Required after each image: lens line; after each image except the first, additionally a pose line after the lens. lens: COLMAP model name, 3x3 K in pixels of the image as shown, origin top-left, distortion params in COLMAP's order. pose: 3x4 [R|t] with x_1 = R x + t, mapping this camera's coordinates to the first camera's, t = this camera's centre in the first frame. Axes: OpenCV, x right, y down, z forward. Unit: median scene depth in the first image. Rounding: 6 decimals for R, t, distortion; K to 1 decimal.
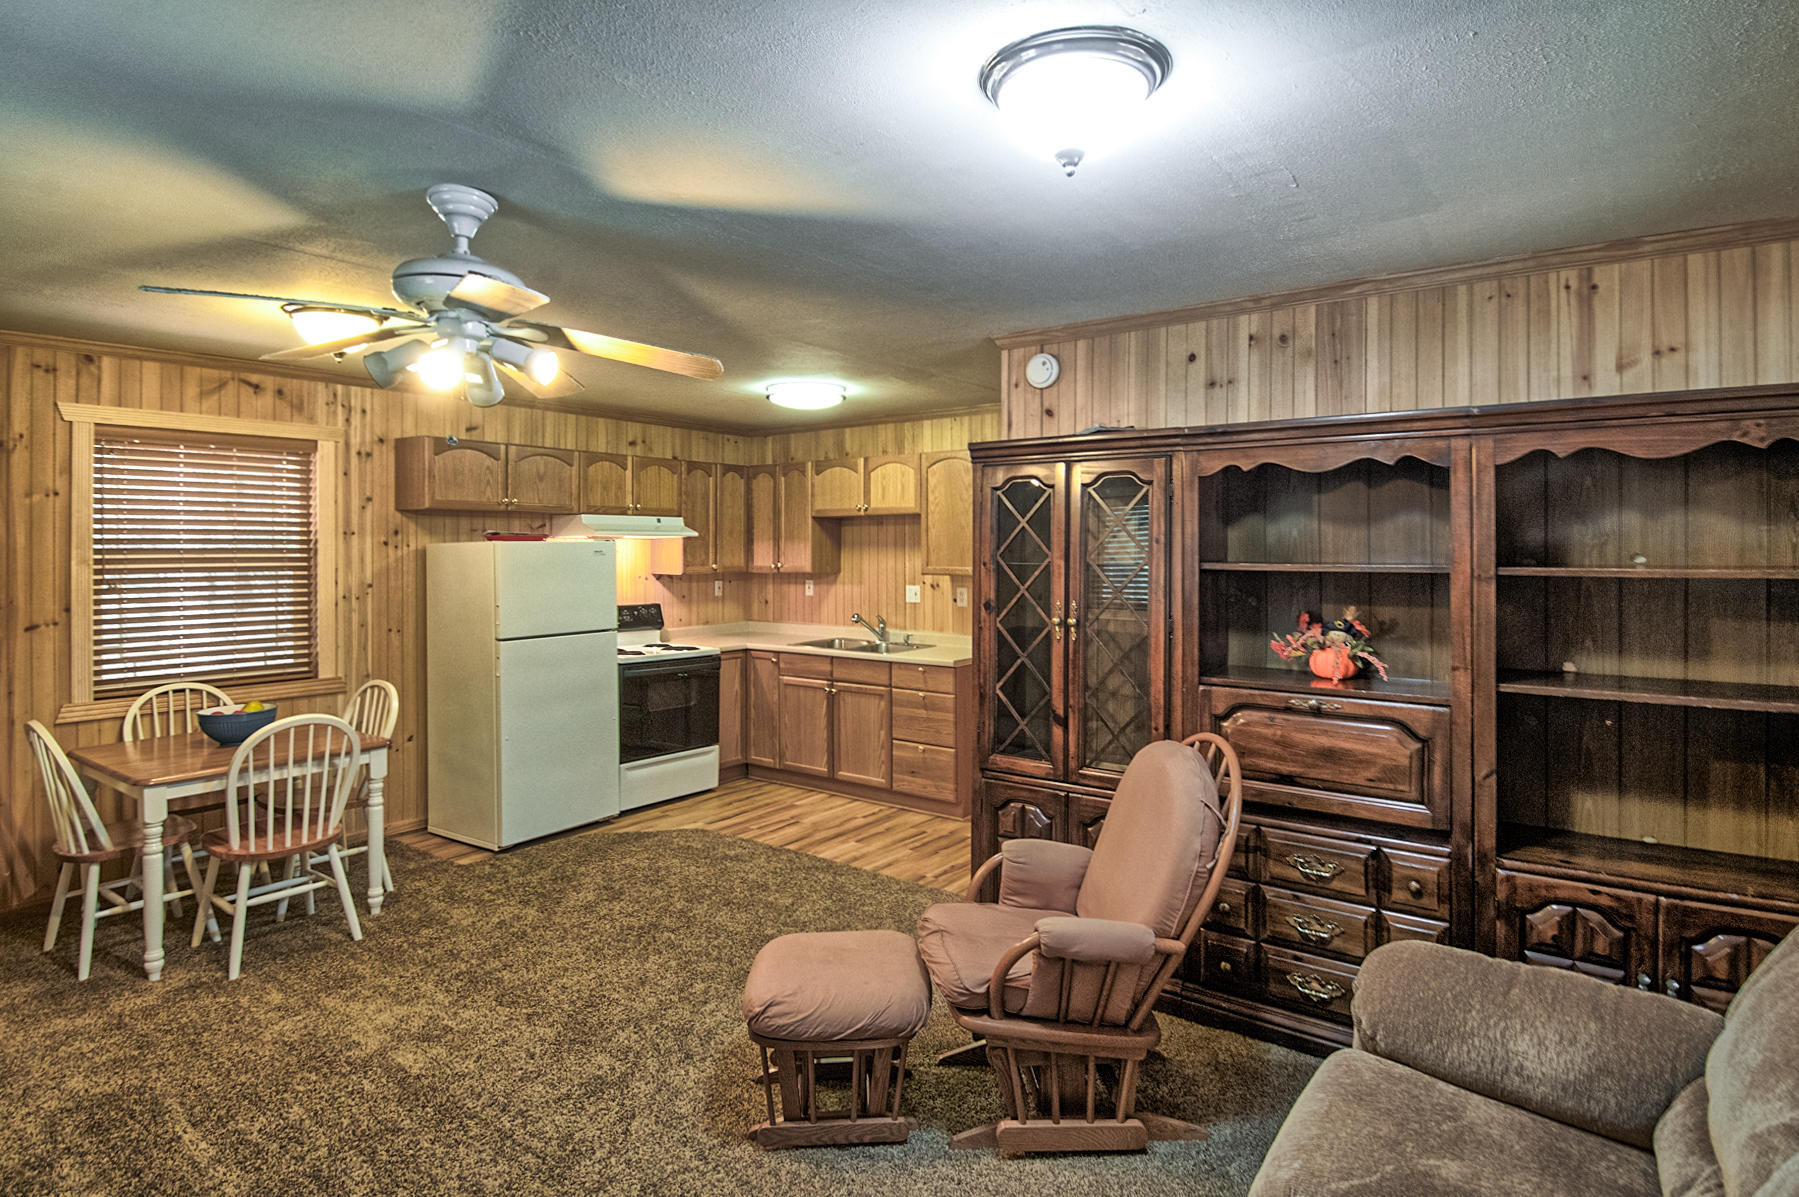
lens RADIAL K [[939.7, 0, 913.4], [0, 939.7, 551.0], [0, 0, 1]] dist [0.038163, -0.044726]
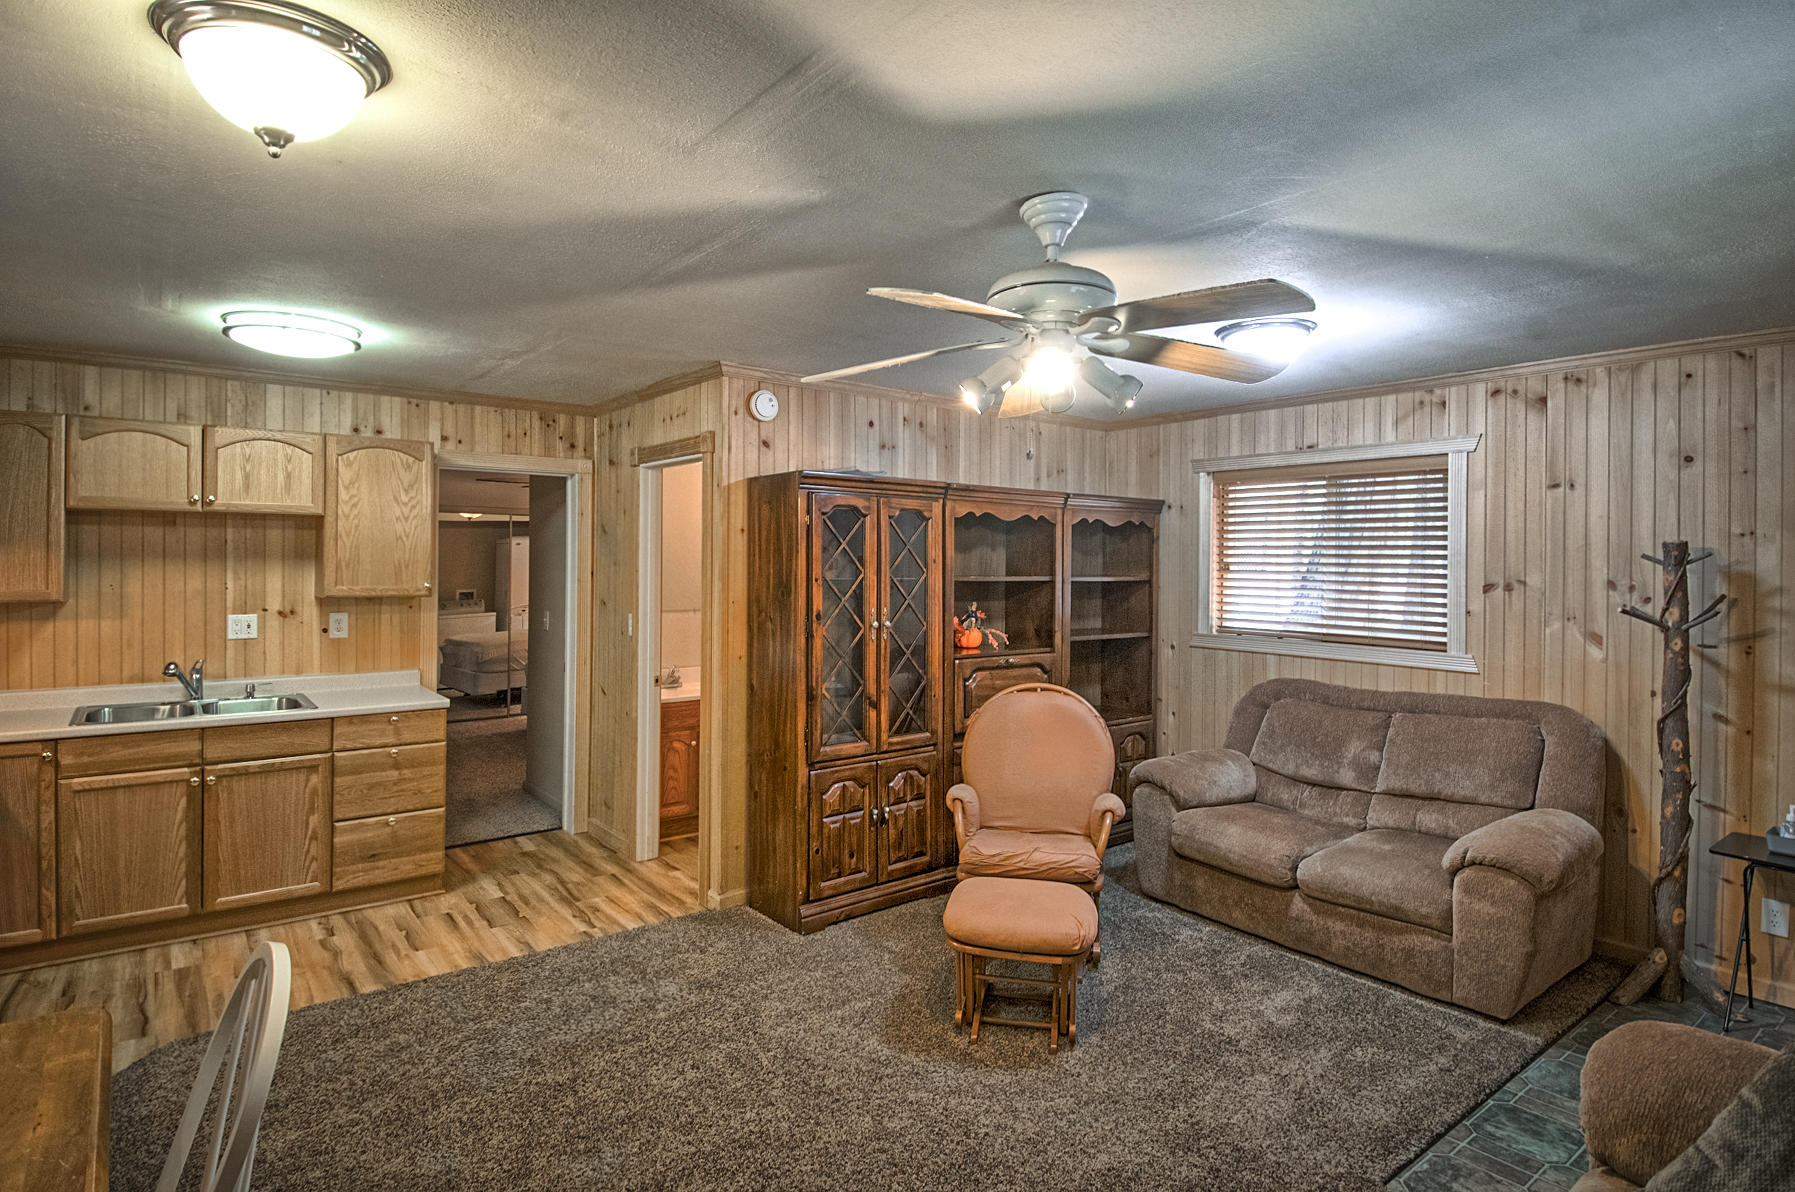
lens RADIAL K [[937.5, 0, 897.8], [0, 937.5, 560.5], [0, 0, 1]] dist [0.022862, -0.035141]
pose [[0.267852, 0.005750, 0.963443, -0.676595], [-0.004309, 0.999979, -0.004770, -0.002968], [-0.963450, -0.002873, 0.267872, 0.419814]]
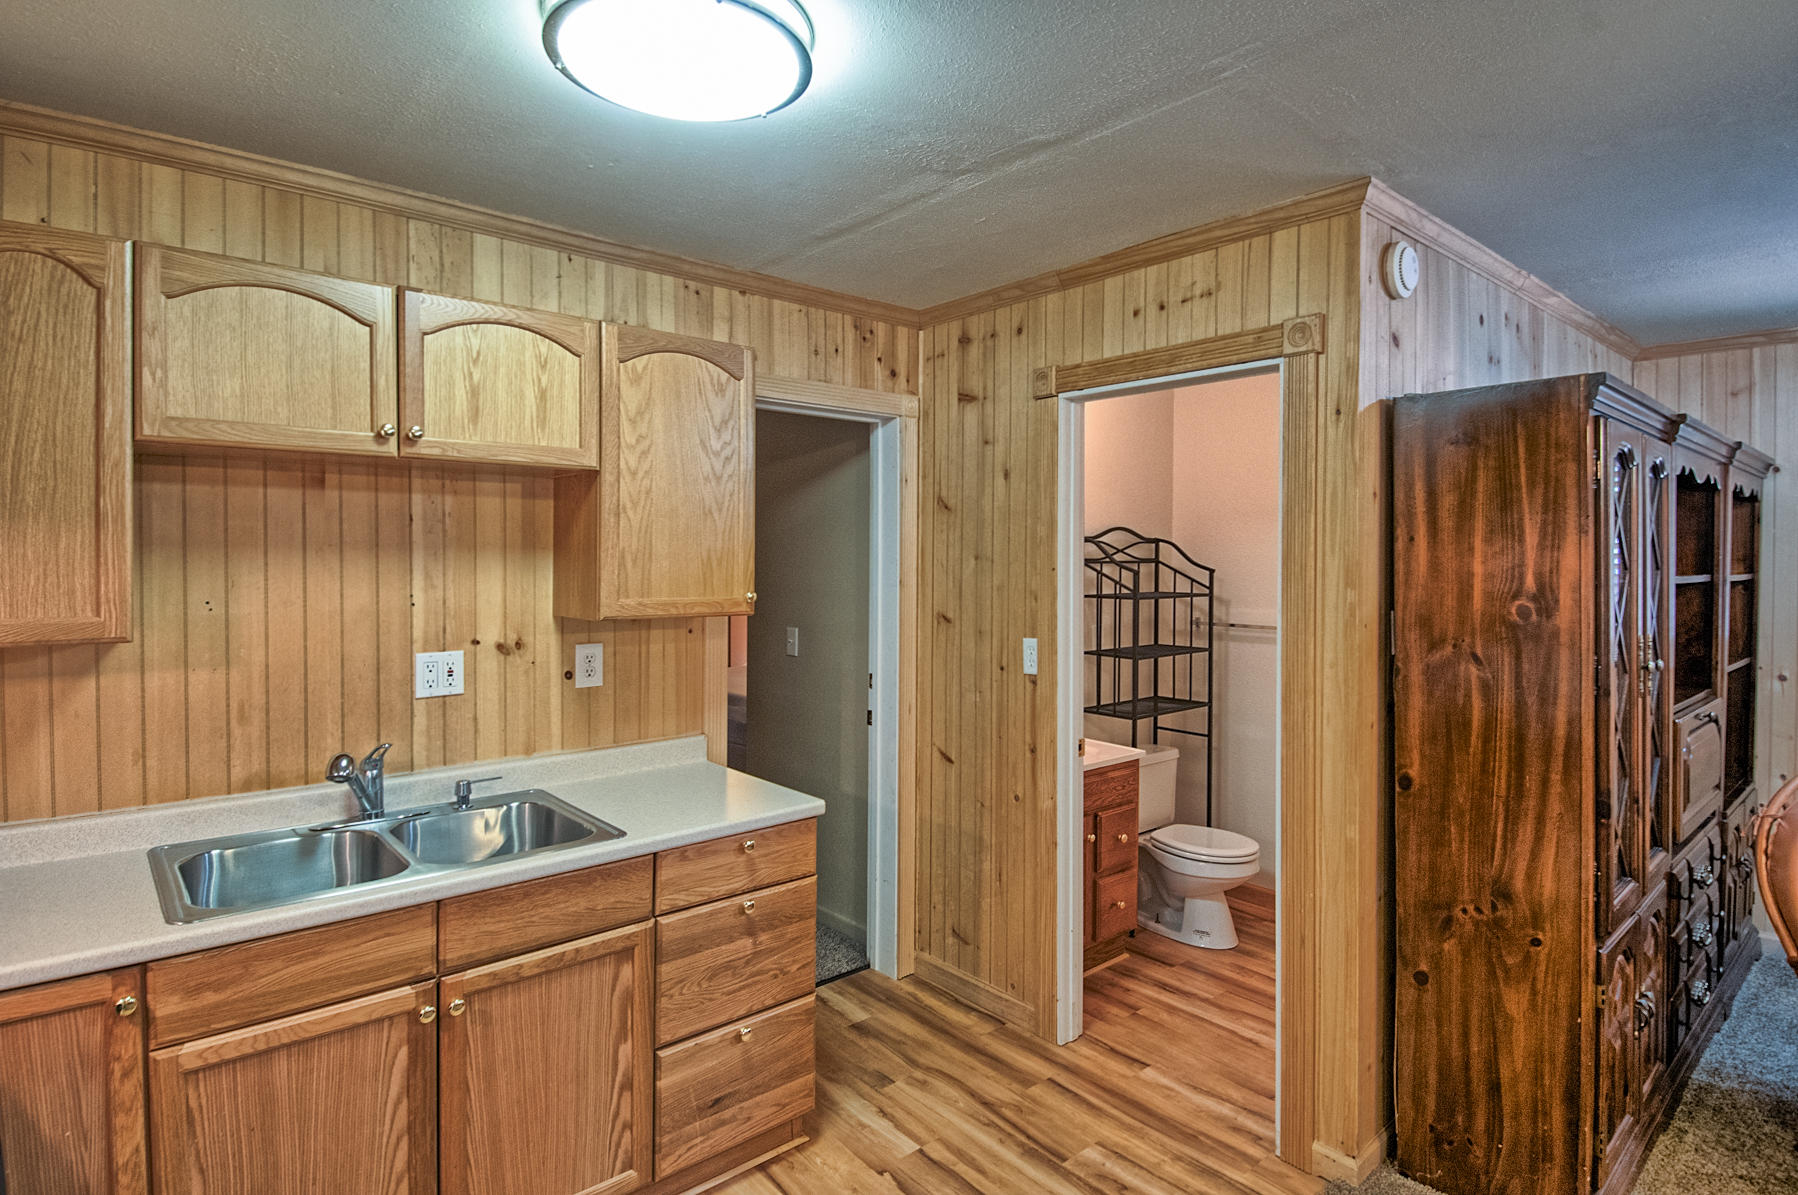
lens RADIAL K [[941.5, 0, 892.4], [0, 941.5, 568.3], [0, 0, 1]] dist [0.042106, -0.046714]
pose [[0.228811, -0.008856, 0.973431, -0.416975], [-0.000742, 0.999957, 0.009271, -0.001526], [-0.973471, -0.002844, 0.228794, 0.902687]]
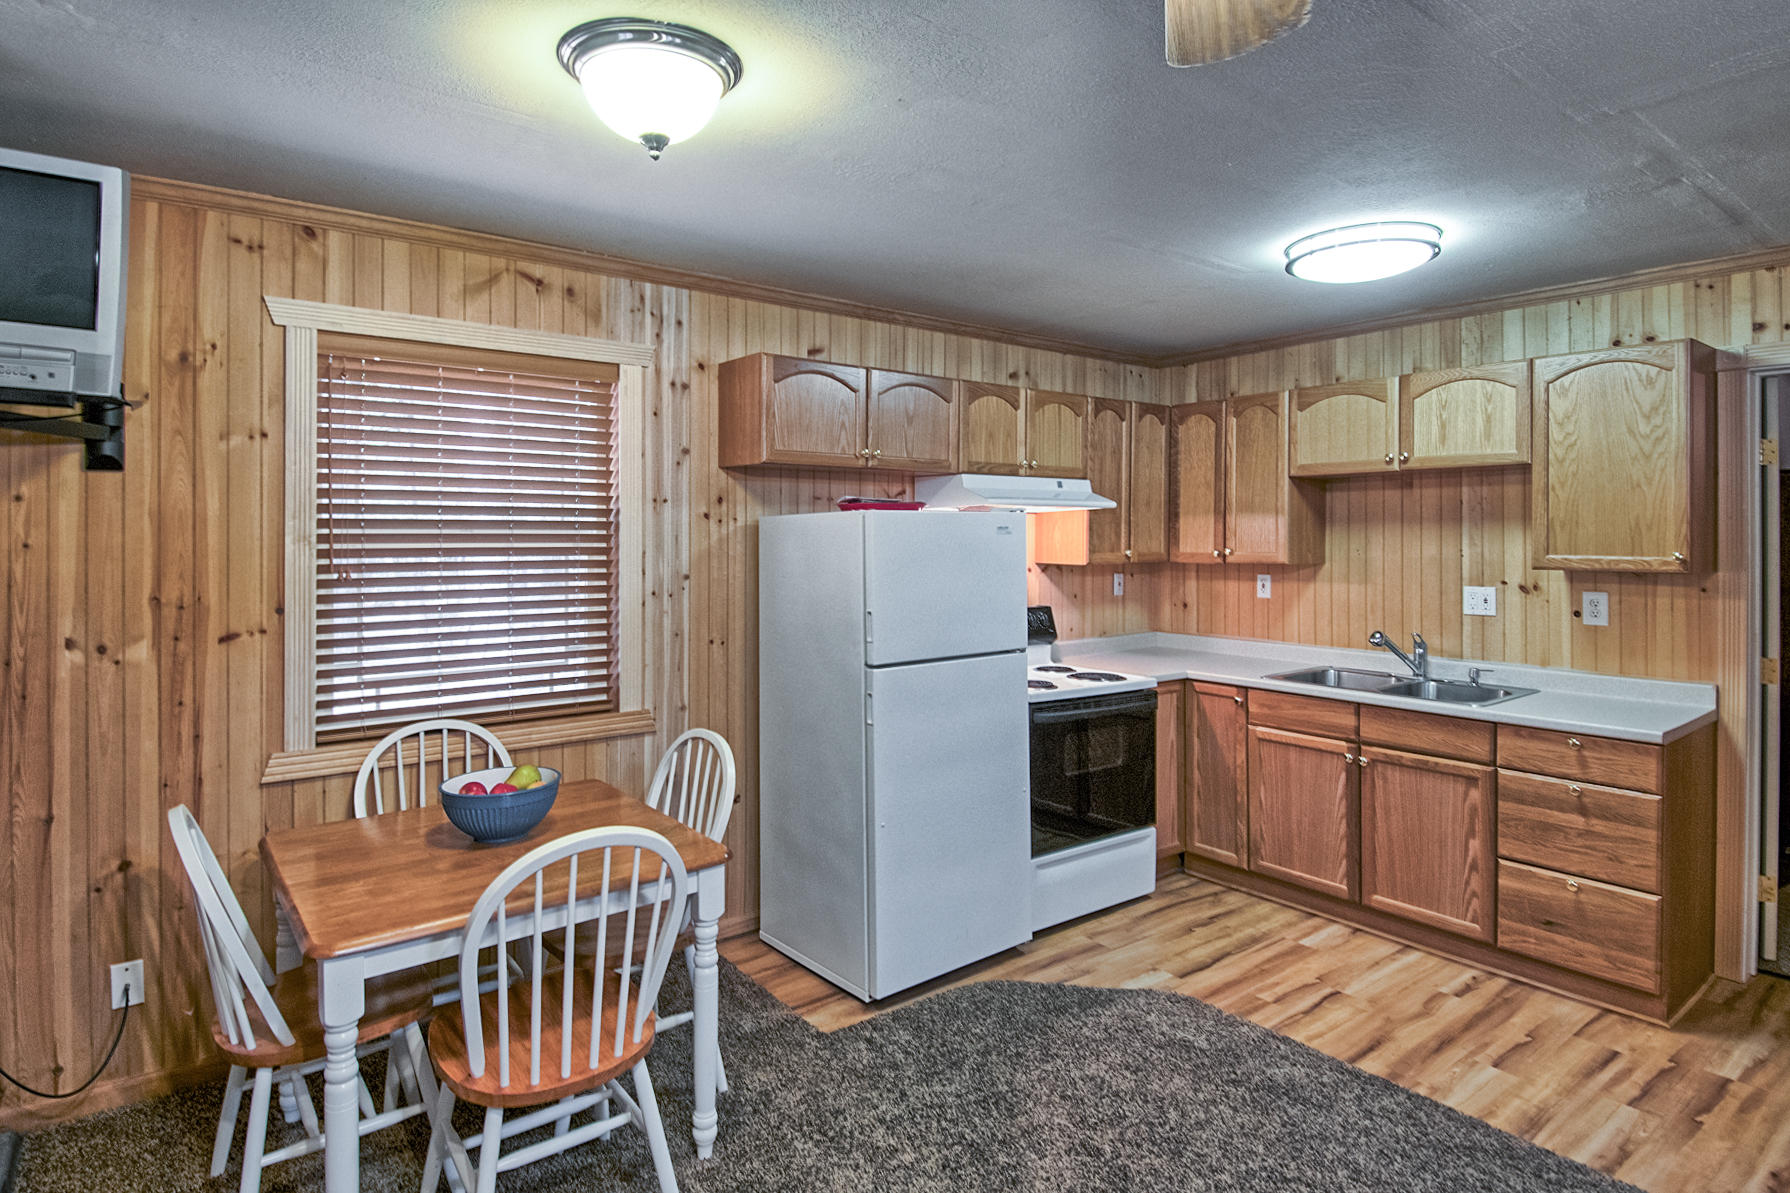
lens RADIAL K [[951.2, 0, 891.6], [0, 951.2, 537.8], [0, 0, 1]] dist [0.043722, -0.048295]
pose [[0.959784, 0.001810, -0.280733, -0.234279], [-0.002324, 0.999996, -0.001495, 0.008868], [0.280729, 0.002087, 0.959785, 0.373758]]
